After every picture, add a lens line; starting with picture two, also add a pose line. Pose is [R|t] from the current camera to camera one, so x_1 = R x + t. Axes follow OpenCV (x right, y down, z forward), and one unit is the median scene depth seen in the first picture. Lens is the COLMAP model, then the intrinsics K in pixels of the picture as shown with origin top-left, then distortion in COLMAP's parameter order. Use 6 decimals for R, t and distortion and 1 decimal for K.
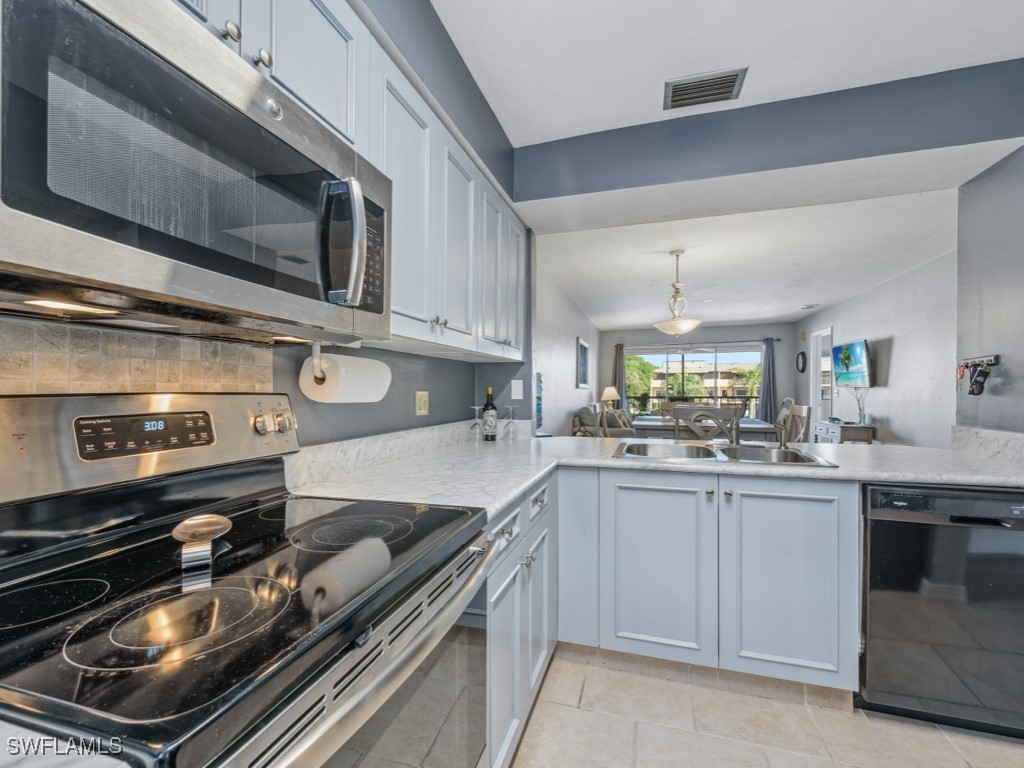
lens RADIAL K [[454.1, 0, 514.5], [0, 454.1, 393.1], [0, 0, 1]] dist [0.013783, -0.004219]
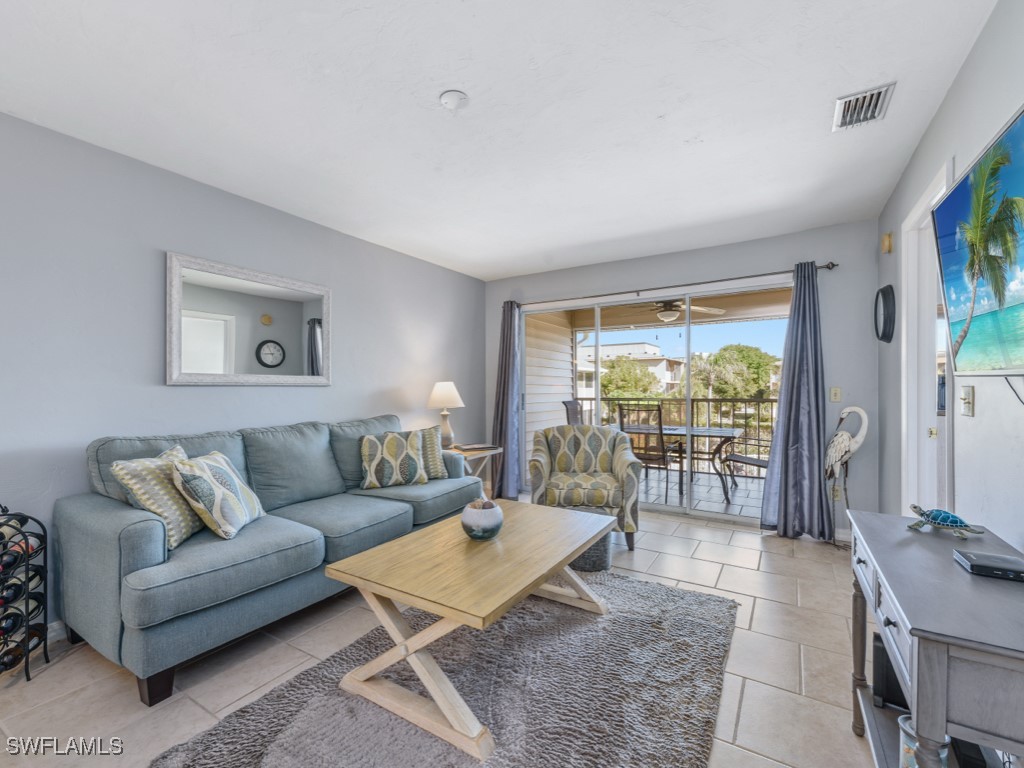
lens RADIAL K [[454.1, 0, 509.7], [0, 454.1, 385.5], [0, 0, 1]] dist [0.013783, -0.004219]
pose [[0.969153, -0.001514, -0.246455, 0.378777], [-0.000698, 0.999960, -0.008888, -0.004705], [0.246458, 0.008786, 0.969114, 0.501469]]
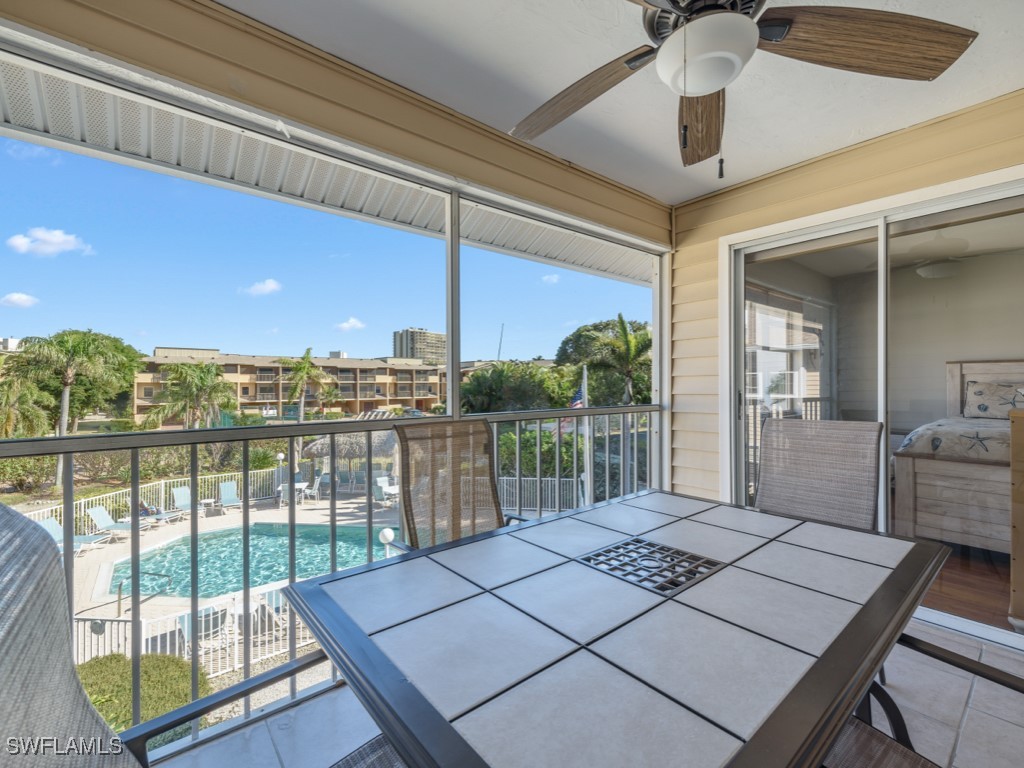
lens RADIAL K [[454.1, 0, 520.7], [0, 454.1, 382.8], [0, 0, 1]] dist [0.013783, -0.004219]
pose [[0.550280, 0.004035, 0.834971, 0.376820], [0.008227, 0.999914, -0.010254, -0.011835], [-0.834940, 0.012512, 0.550199, 1.112731]]
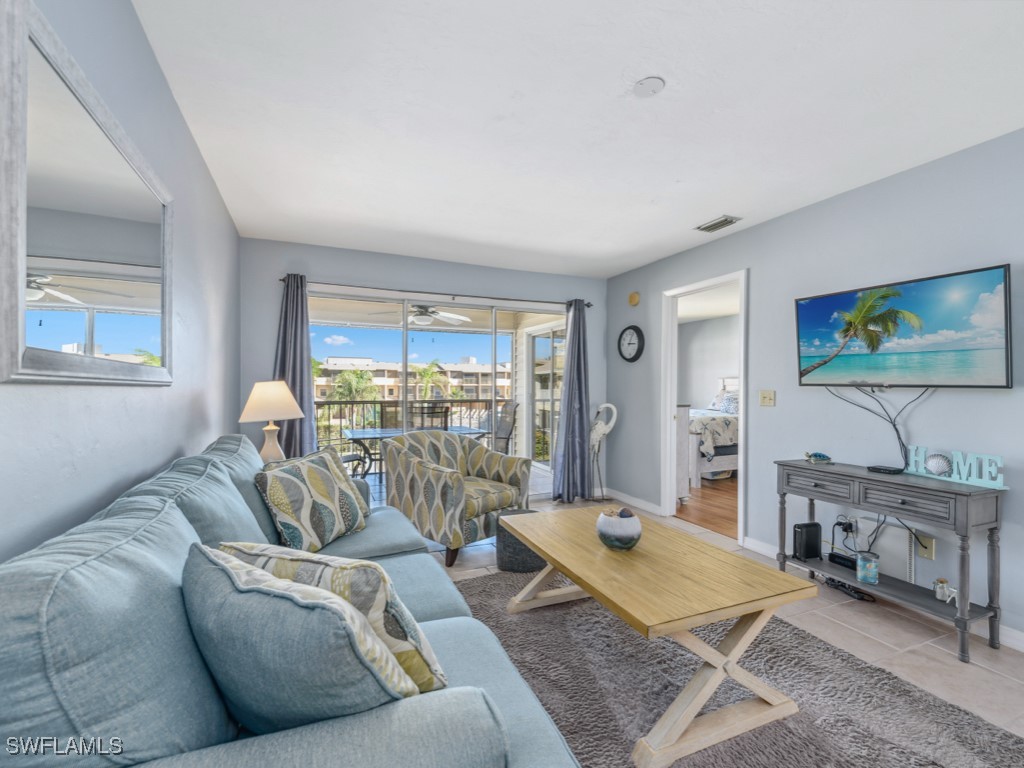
lens RADIAL K [[454.1, 0, 515.1], [0, 454.1, 389.3], [0, 0, 1]] dist [0.013783, -0.004219]
pose [[0.756731, 0.002176, 0.653723, 0.119558], [0.000453, 0.999992, -0.003853, -0.005855], [-0.653726, 0.003212, 0.756724, 0.588756]]
